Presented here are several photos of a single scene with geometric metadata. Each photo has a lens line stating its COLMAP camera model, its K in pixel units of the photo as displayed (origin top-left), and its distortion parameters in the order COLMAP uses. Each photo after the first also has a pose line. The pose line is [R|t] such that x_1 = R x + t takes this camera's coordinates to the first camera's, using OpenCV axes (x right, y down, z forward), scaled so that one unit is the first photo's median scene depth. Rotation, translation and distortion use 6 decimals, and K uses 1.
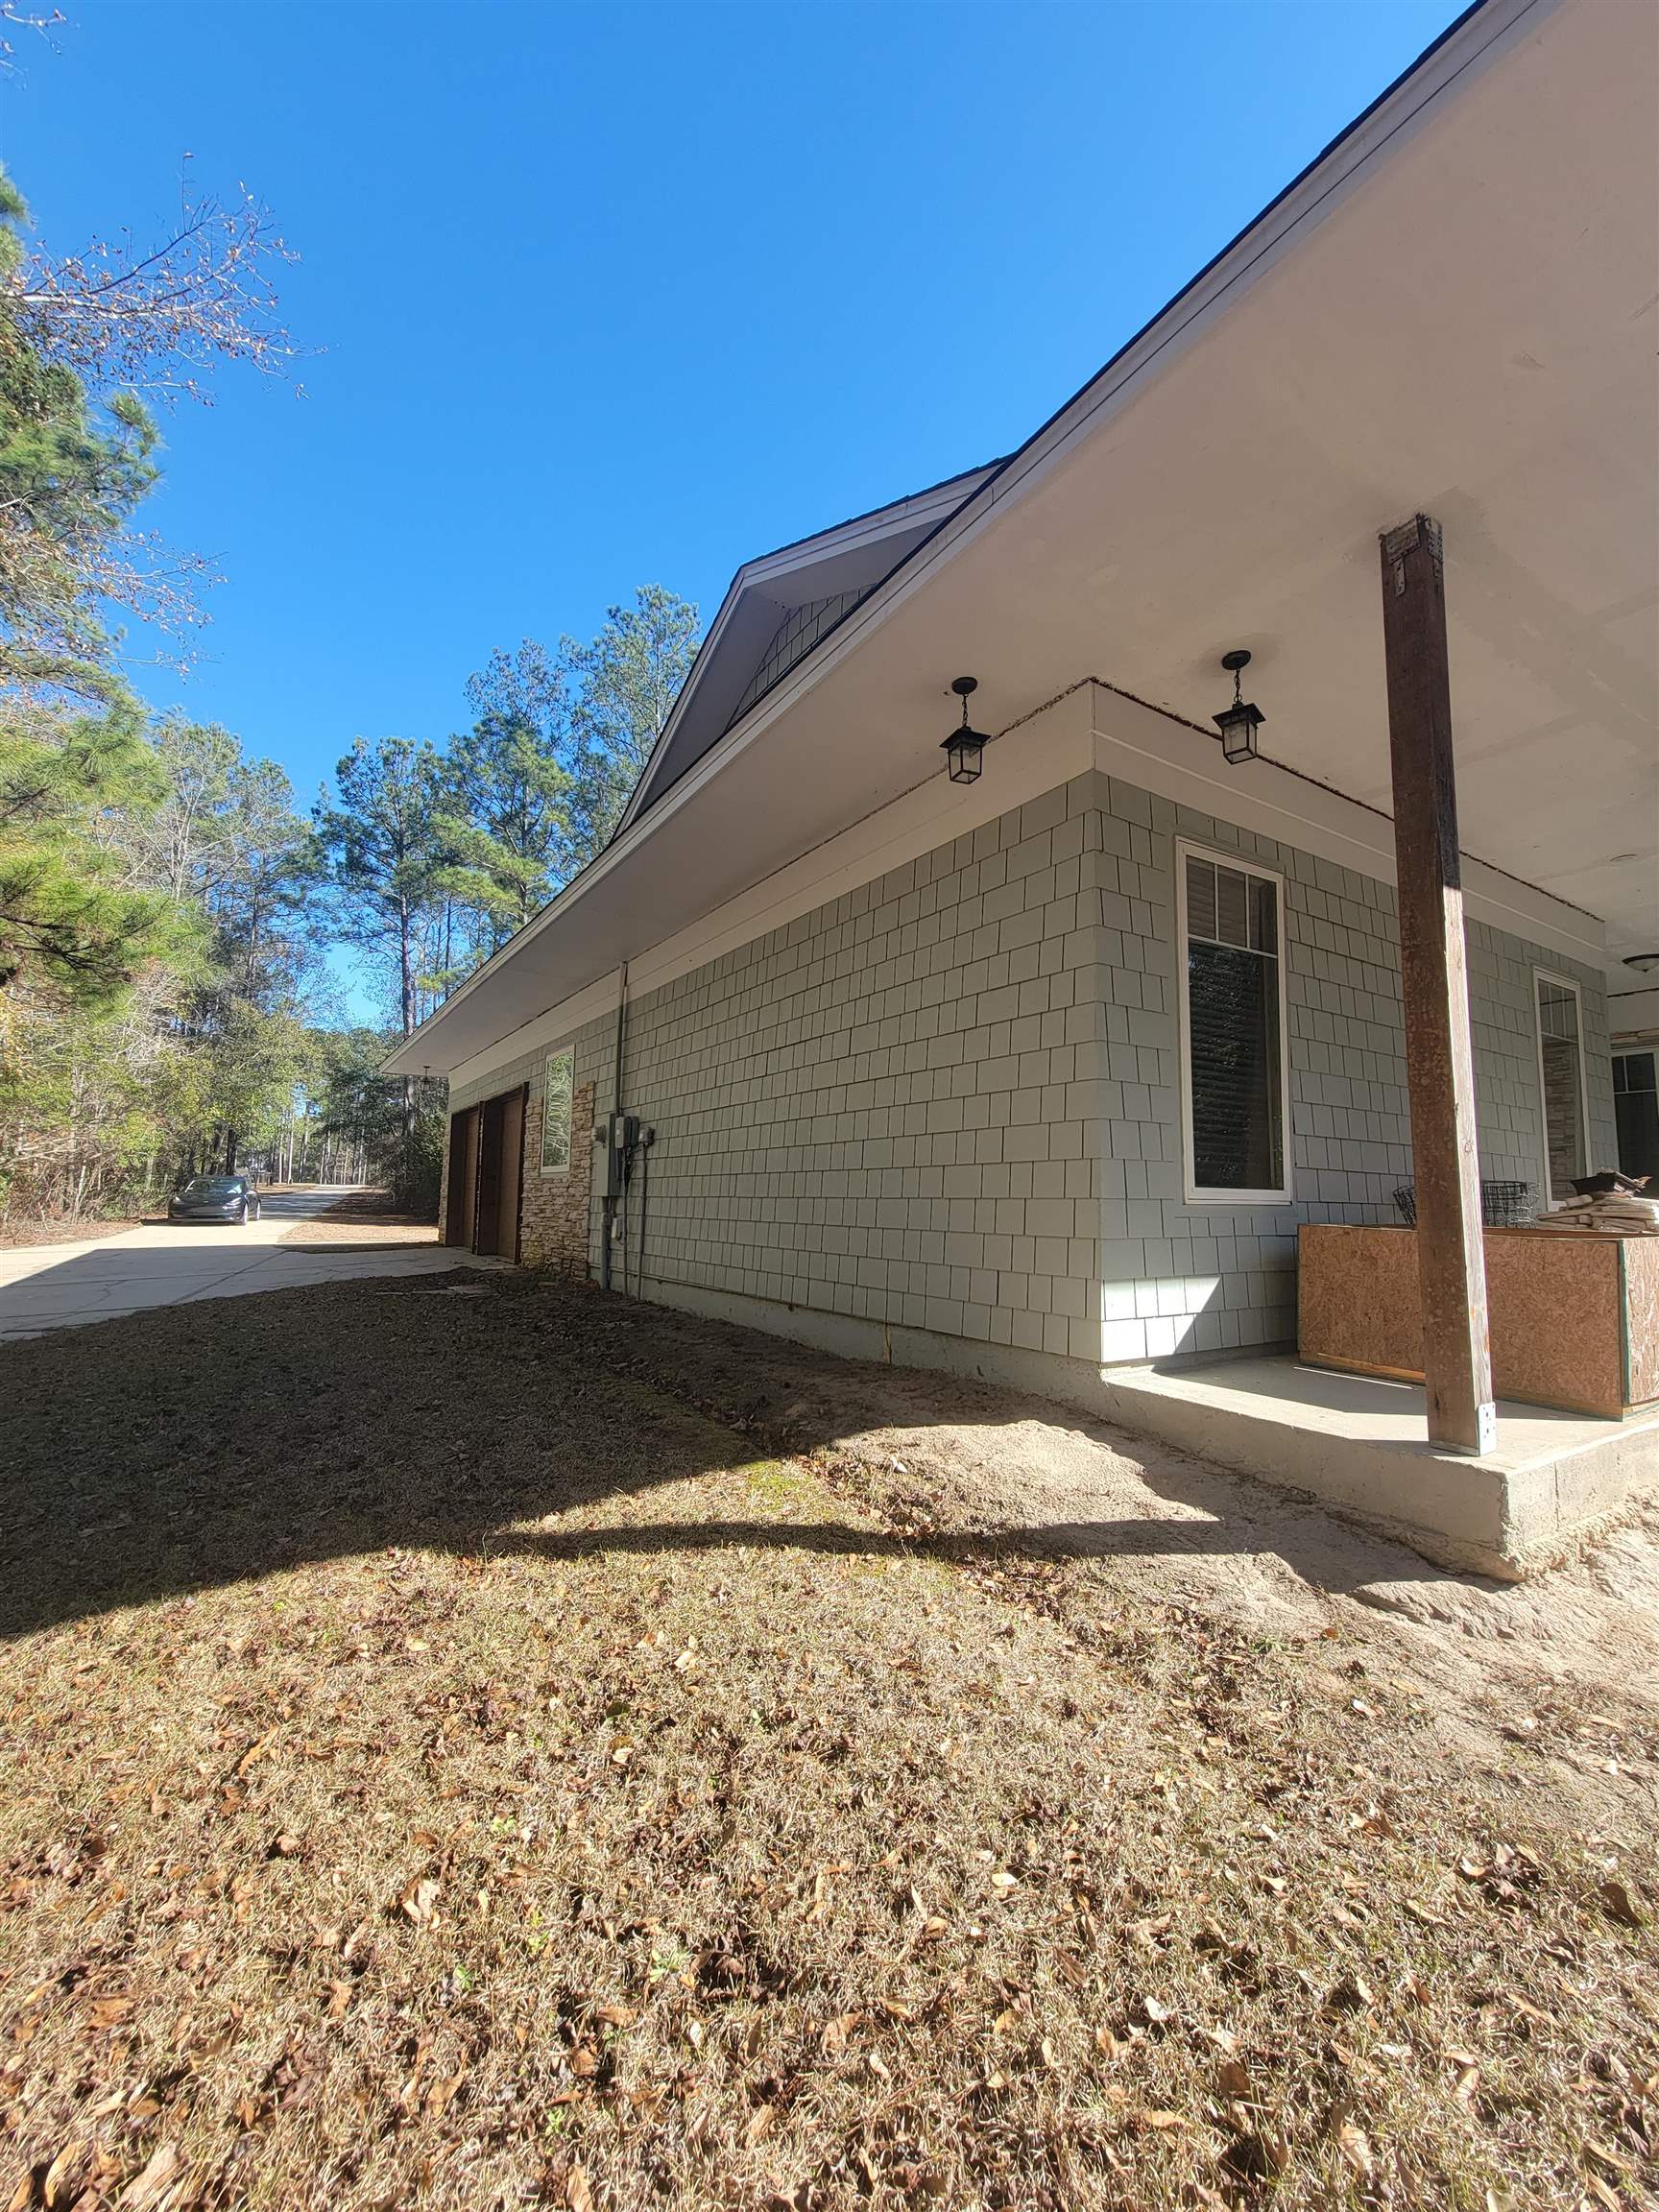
lens RADIAL K [[901.9, 0, 819.1], [0, 901.9, 1111.0], [0, 0, 1]] dist [-0.010632, 0.004915]
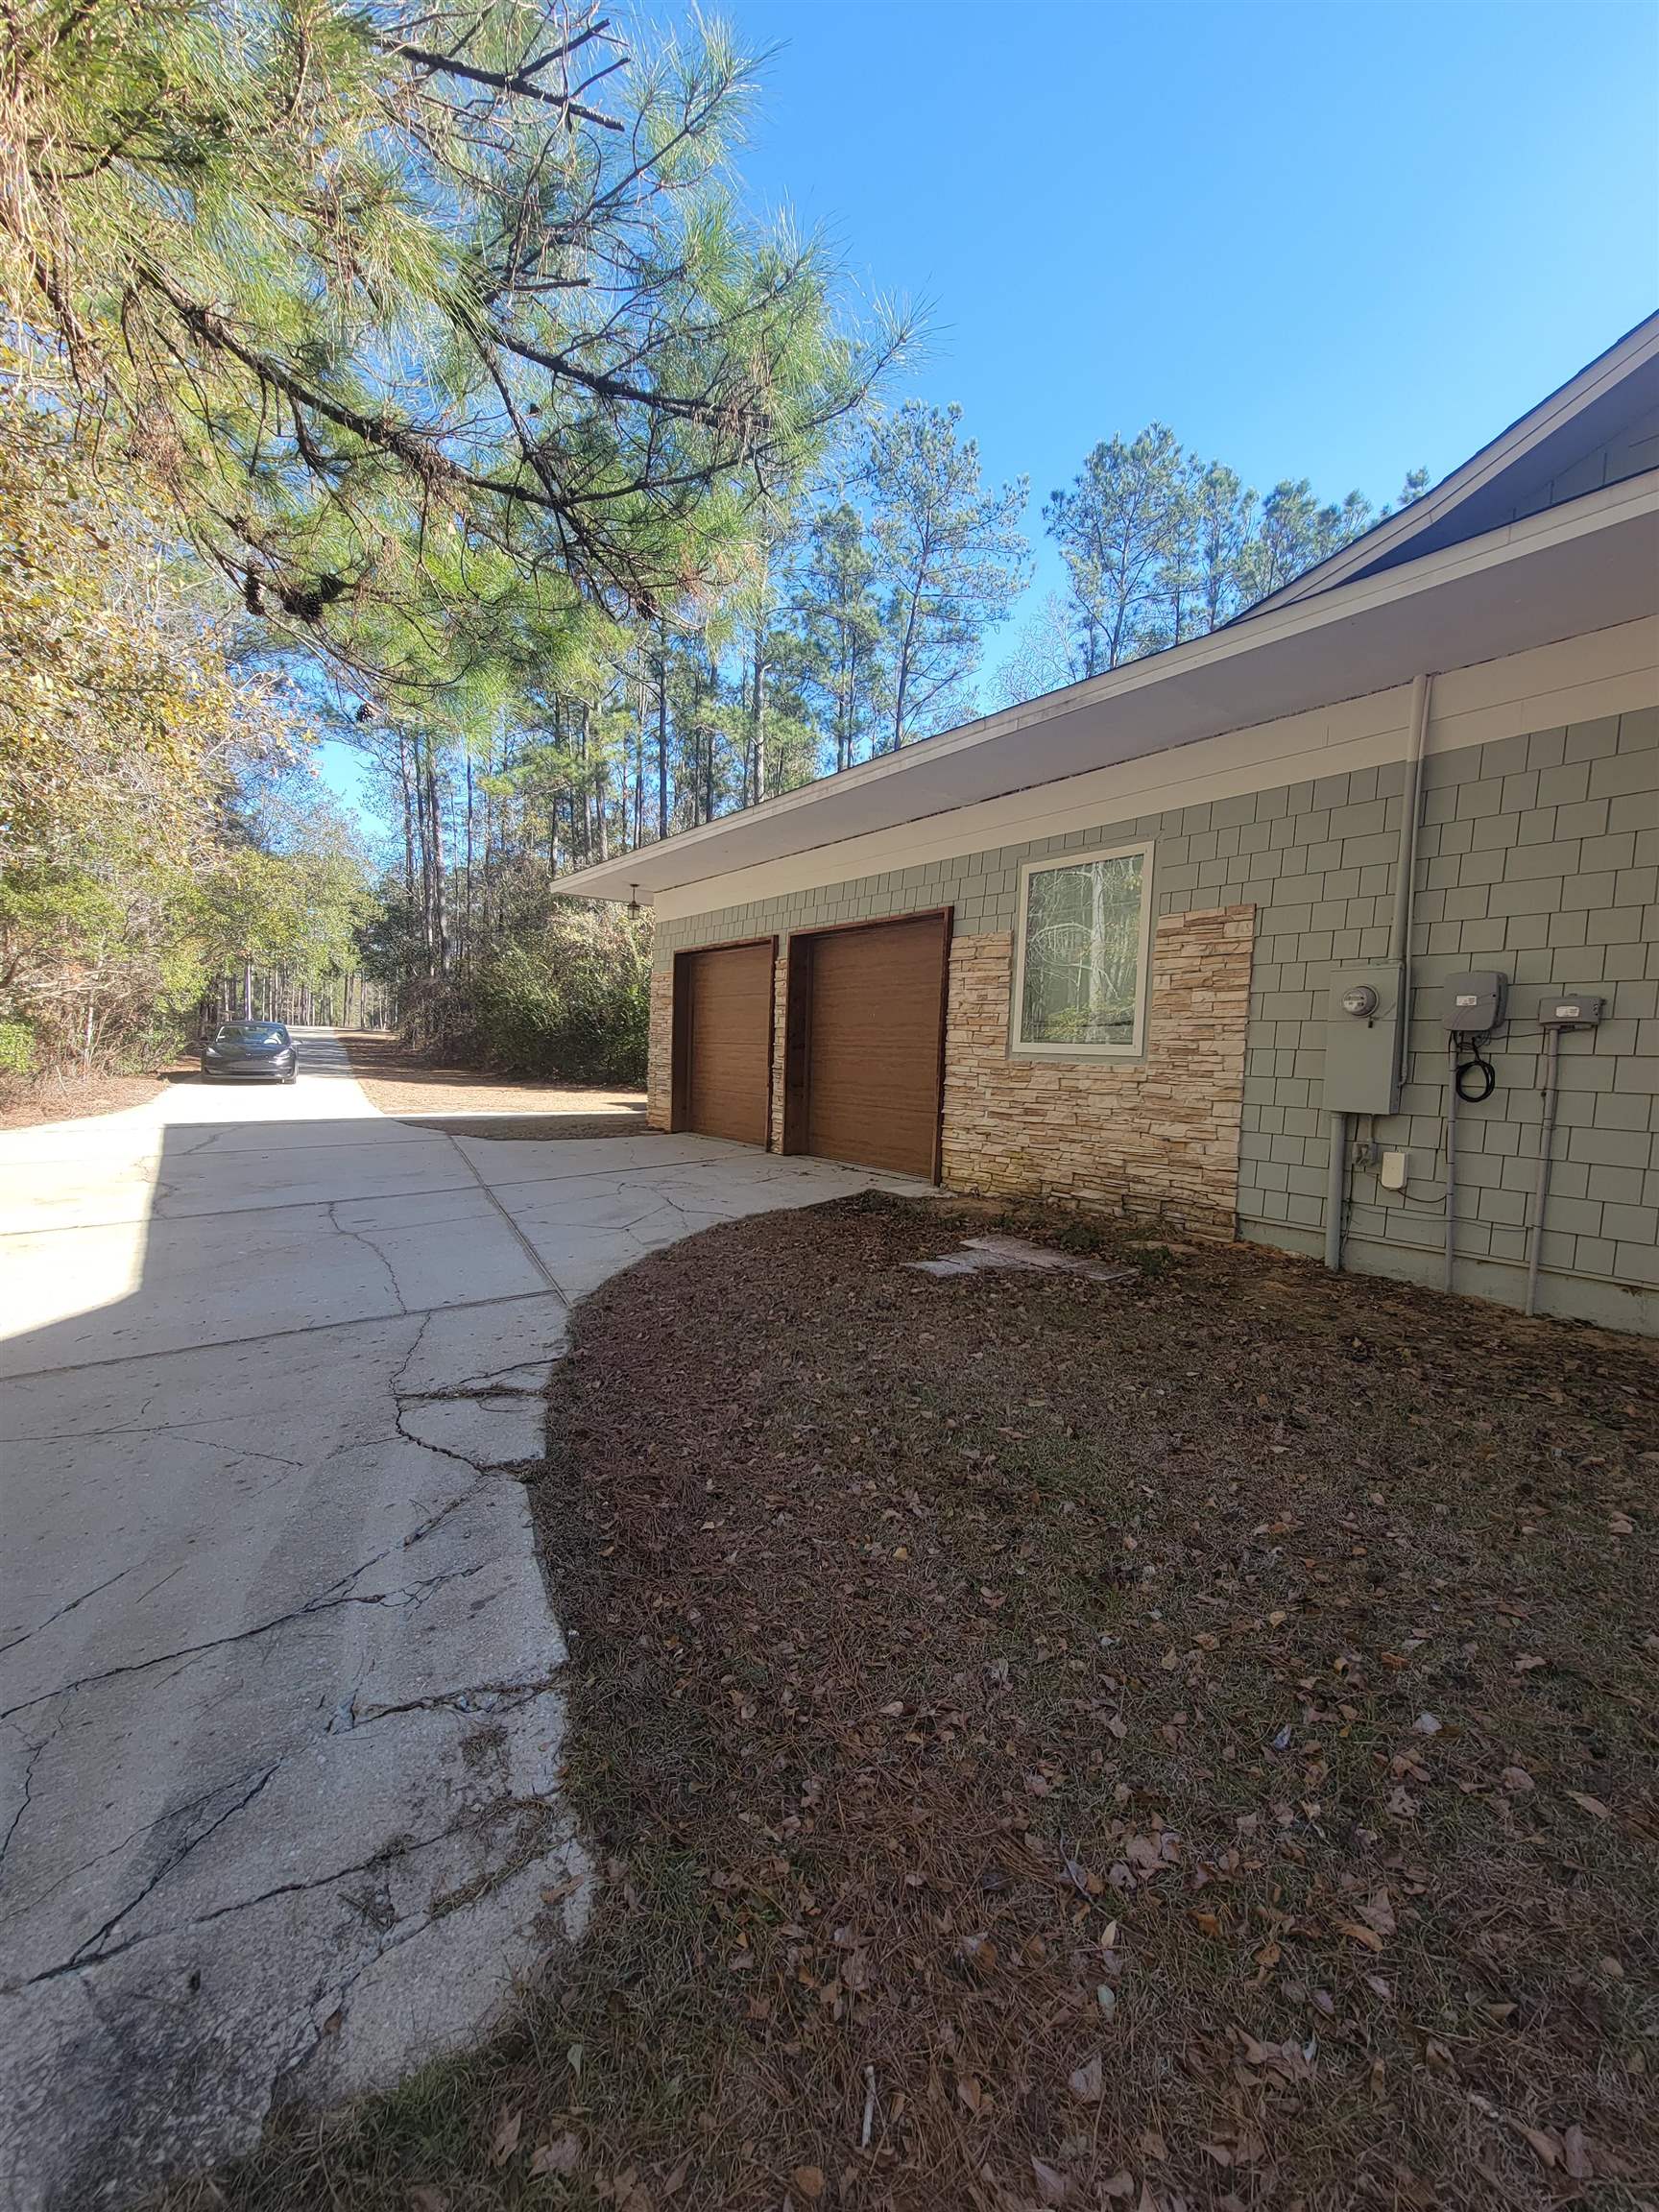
lens RADIAL K [[901.9, 0, 819.1], [0, 901.9, 1111.0], [0, 0, 1]] dist [-0.010632, 0.004915]
pose [[0.998316, 0.016201, 0.055708, -0.293982], [-0.025277, 0.985749, 0.166310, 0.003907], [-0.052220, -0.167438, 0.984499, 0.223016]]
